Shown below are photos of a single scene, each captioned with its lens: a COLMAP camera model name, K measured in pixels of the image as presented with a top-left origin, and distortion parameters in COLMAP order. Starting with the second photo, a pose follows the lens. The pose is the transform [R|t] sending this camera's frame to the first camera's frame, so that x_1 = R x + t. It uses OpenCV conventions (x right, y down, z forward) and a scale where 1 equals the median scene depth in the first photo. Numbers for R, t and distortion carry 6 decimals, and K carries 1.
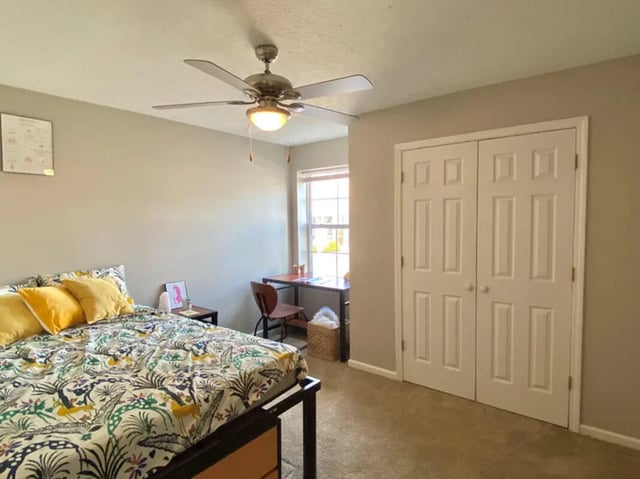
lens RADIAL K [[363.3, 0, 320.0], [0, 363.3, 239.5], [0, 0, 1]] dist [0.066731, -0.062451]
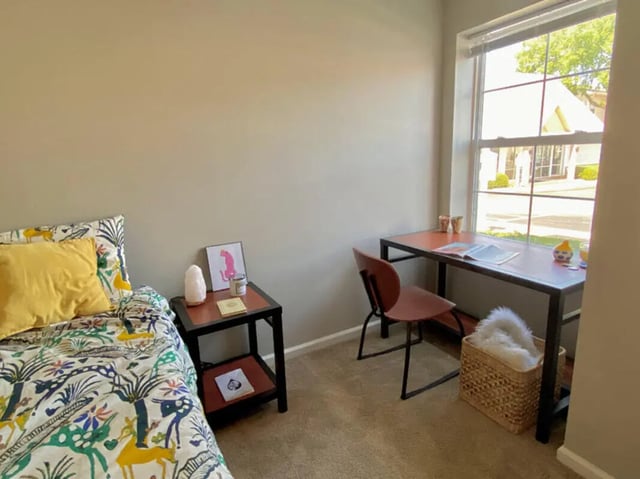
lens RADIAL K [[363.3, 0, 320.0], [0, 363.3, 239.5], [0, 0, 1]] dist [0.066731, -0.062451]
pose [[0.919641, 0.058123, -0.388436, -0.025172], [0.009748, 0.985307, 0.170514, 0.009017], [0.392639, -0.160598, 0.905562, 0.483986]]
